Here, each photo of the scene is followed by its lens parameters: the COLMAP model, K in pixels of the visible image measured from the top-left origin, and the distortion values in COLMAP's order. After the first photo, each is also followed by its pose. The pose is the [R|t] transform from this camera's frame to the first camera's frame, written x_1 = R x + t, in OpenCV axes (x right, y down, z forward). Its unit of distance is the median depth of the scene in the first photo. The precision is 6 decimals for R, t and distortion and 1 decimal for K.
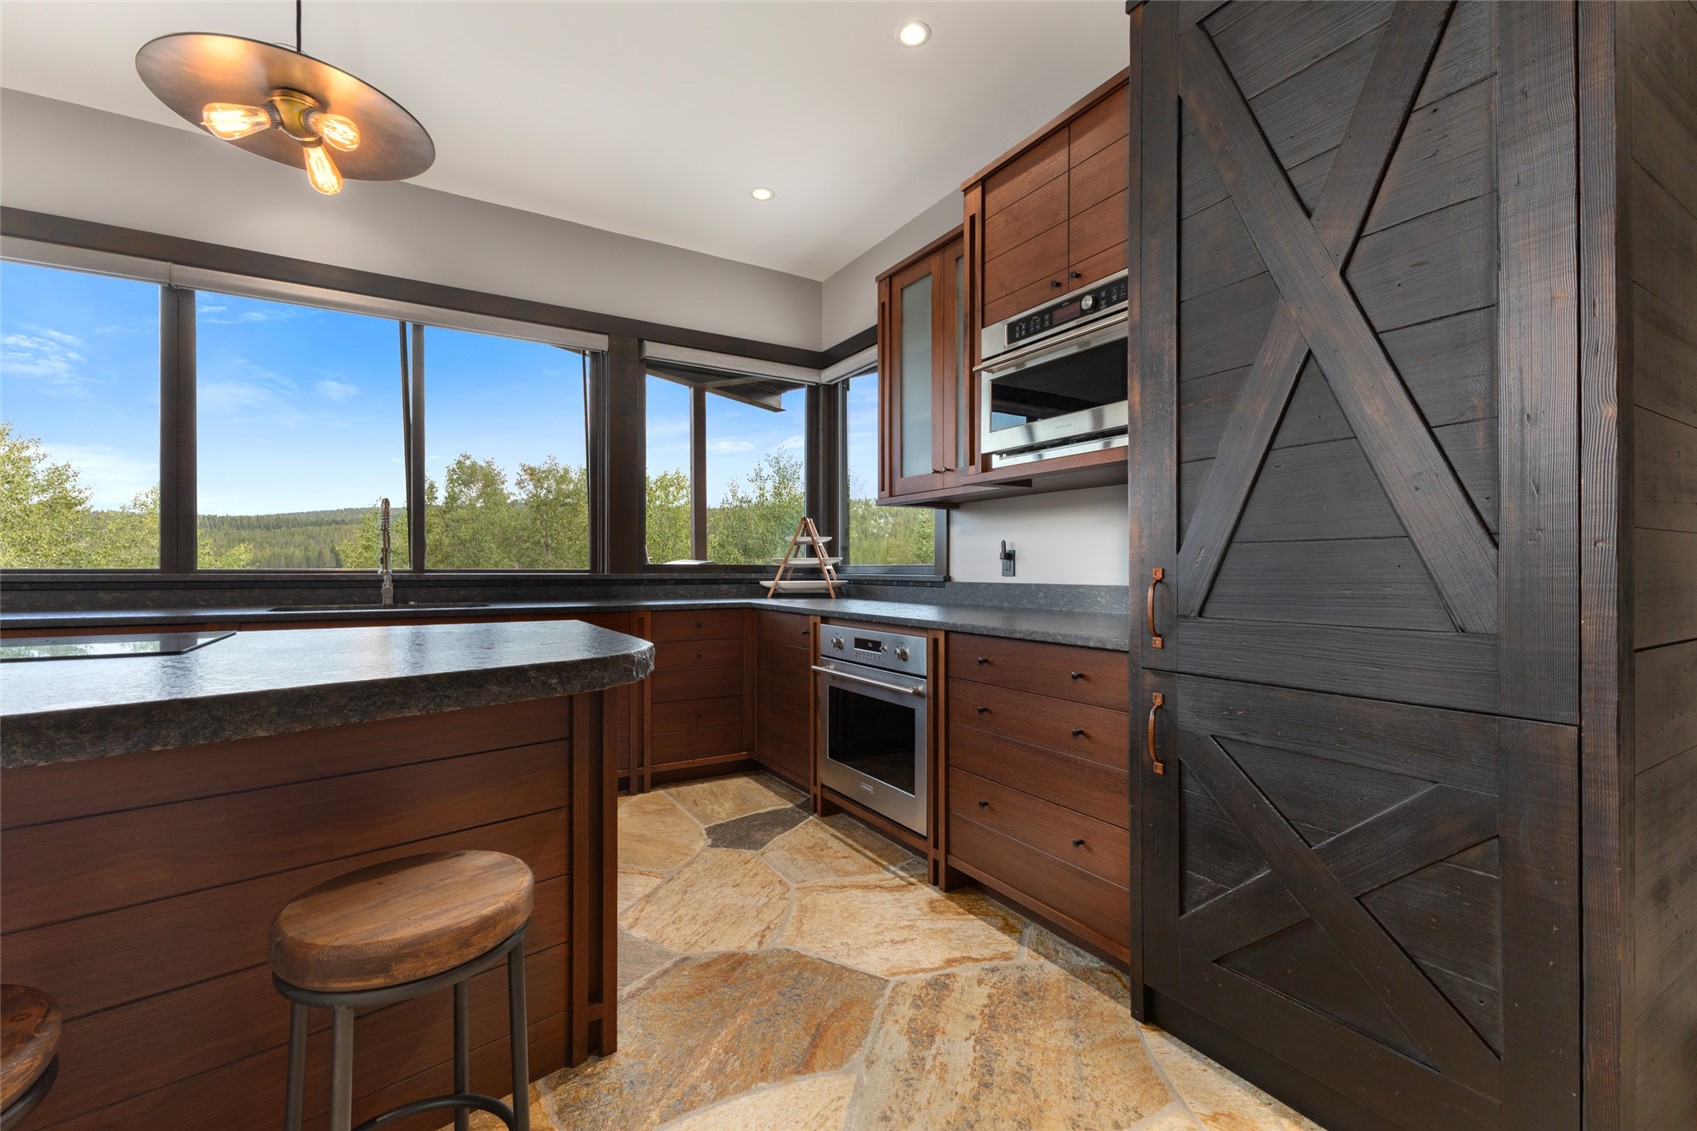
lens RADIAL K [[736.7, 0, 860.1], [0, 736.7, 569.8], [0, 0, 1]] dist [0.009396, 0.000313]
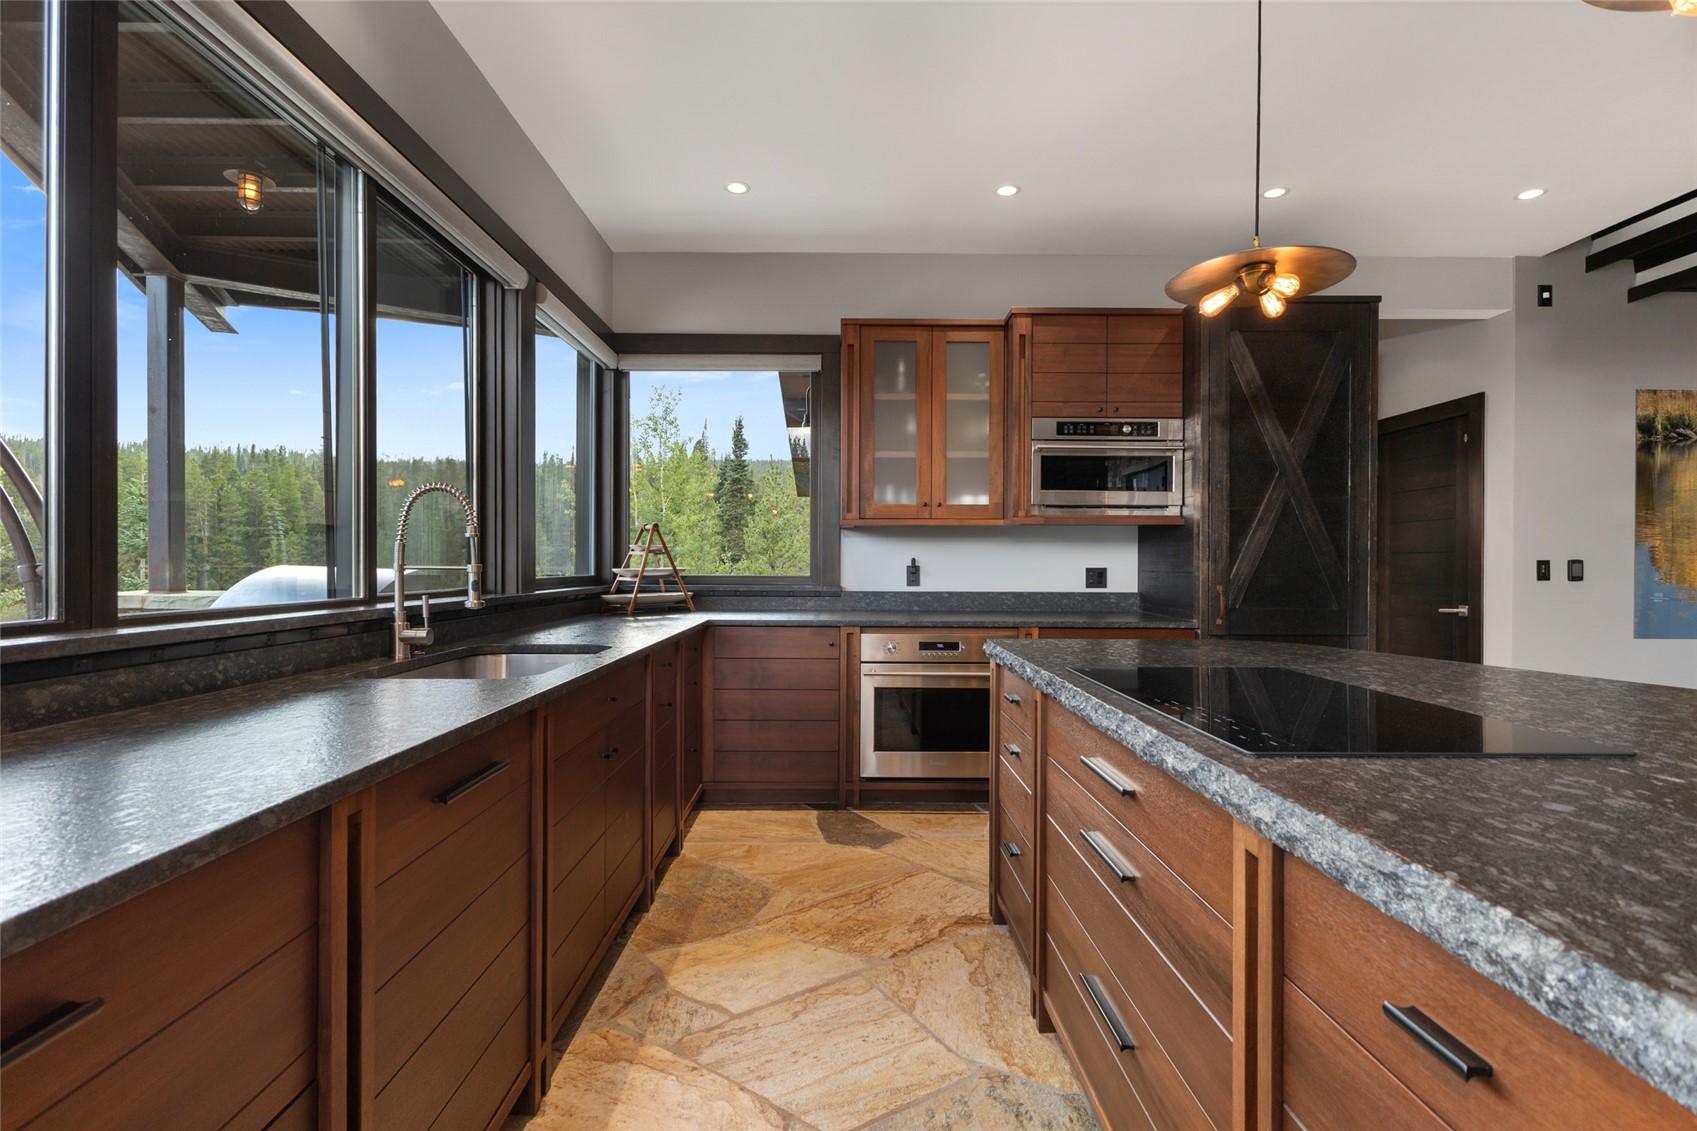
lens RADIAL K [[814.5, 0, 853.8], [0, 814.5, 566.8], [0, 0, 1]] dist [0.000879, 0.000699]
pose [[0.511177, -0.003106, 0.859470, -1.370470], [-0.002619, 0.999983, 0.005171, -0.041428], [-0.859471, -0.004895, 0.511161, 0.478909]]
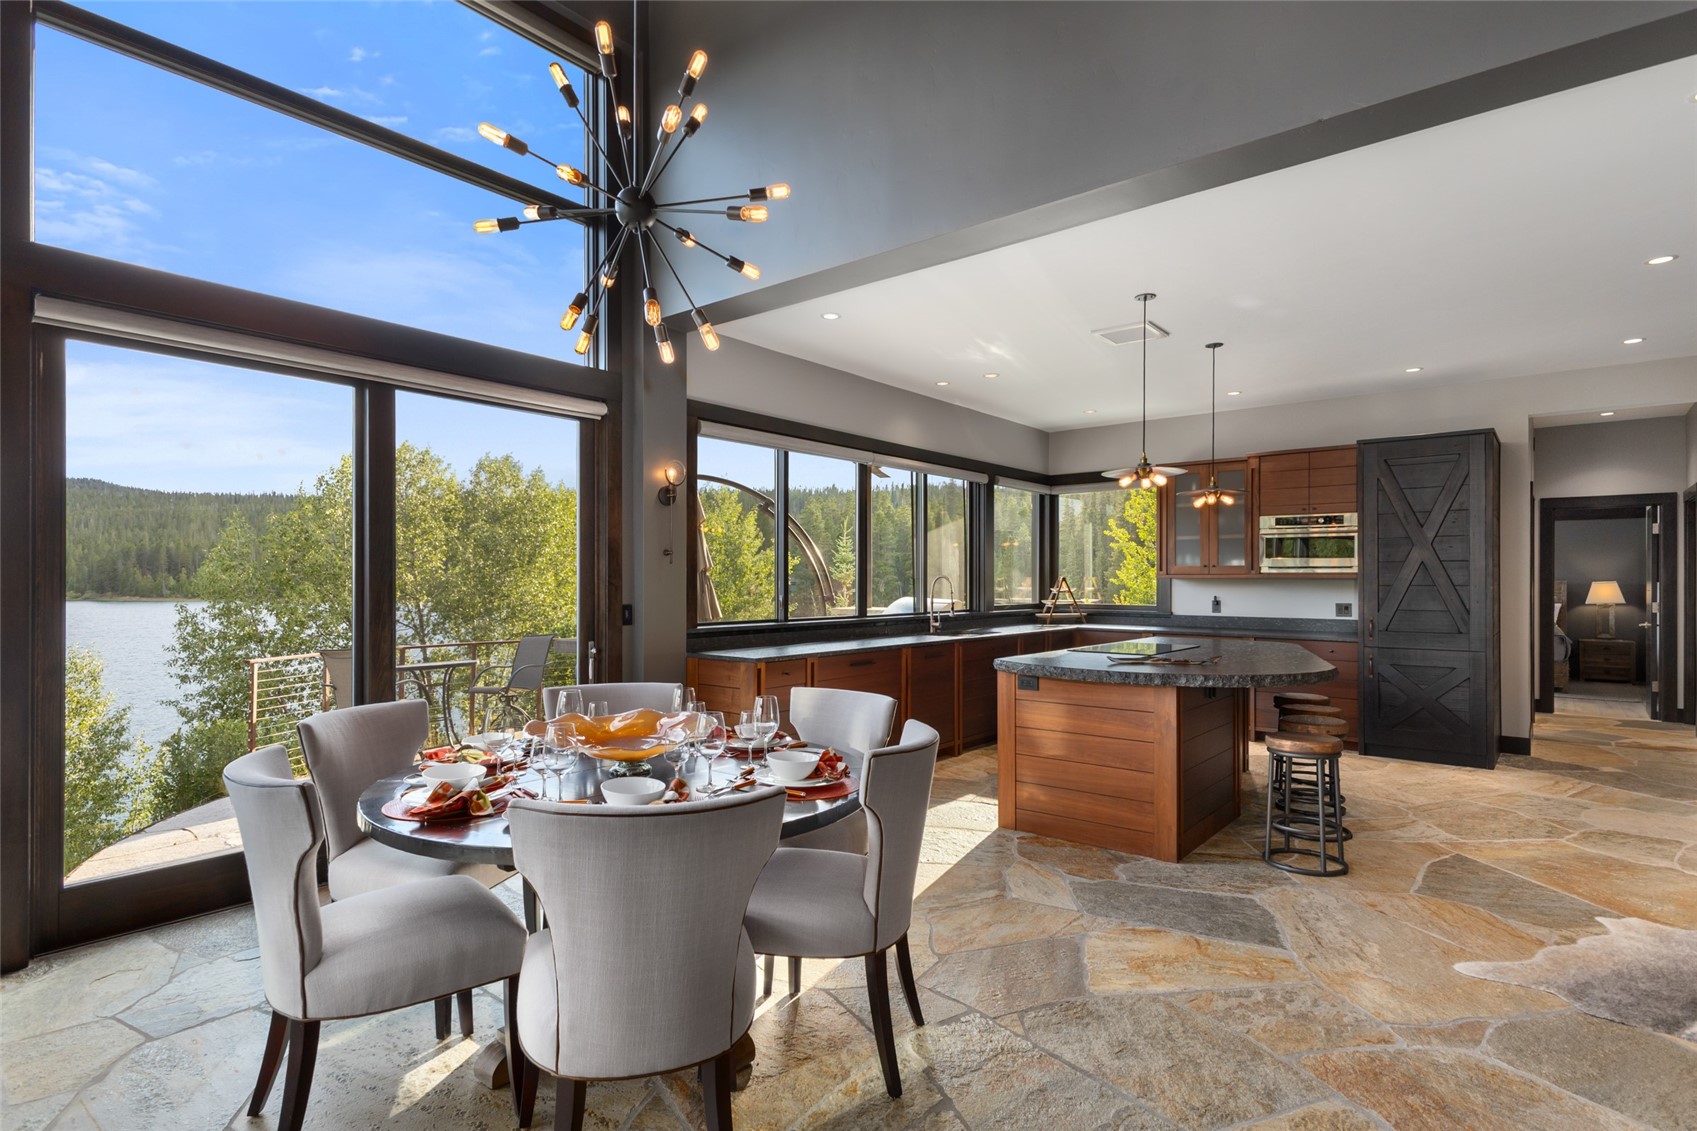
lens RADIAL K [[863.1, 0, 839.2], [0, 863.1, 574.3], [0, 0, 1]] dist [0.002221, 0.000085]
pose [[0.947862, 0.001890, 0.318675, -2.080985], [-0.000235, 0.999986, -0.005231, -0.114129], [-0.318681, 0.004883, 0.947850, -1.289898]]
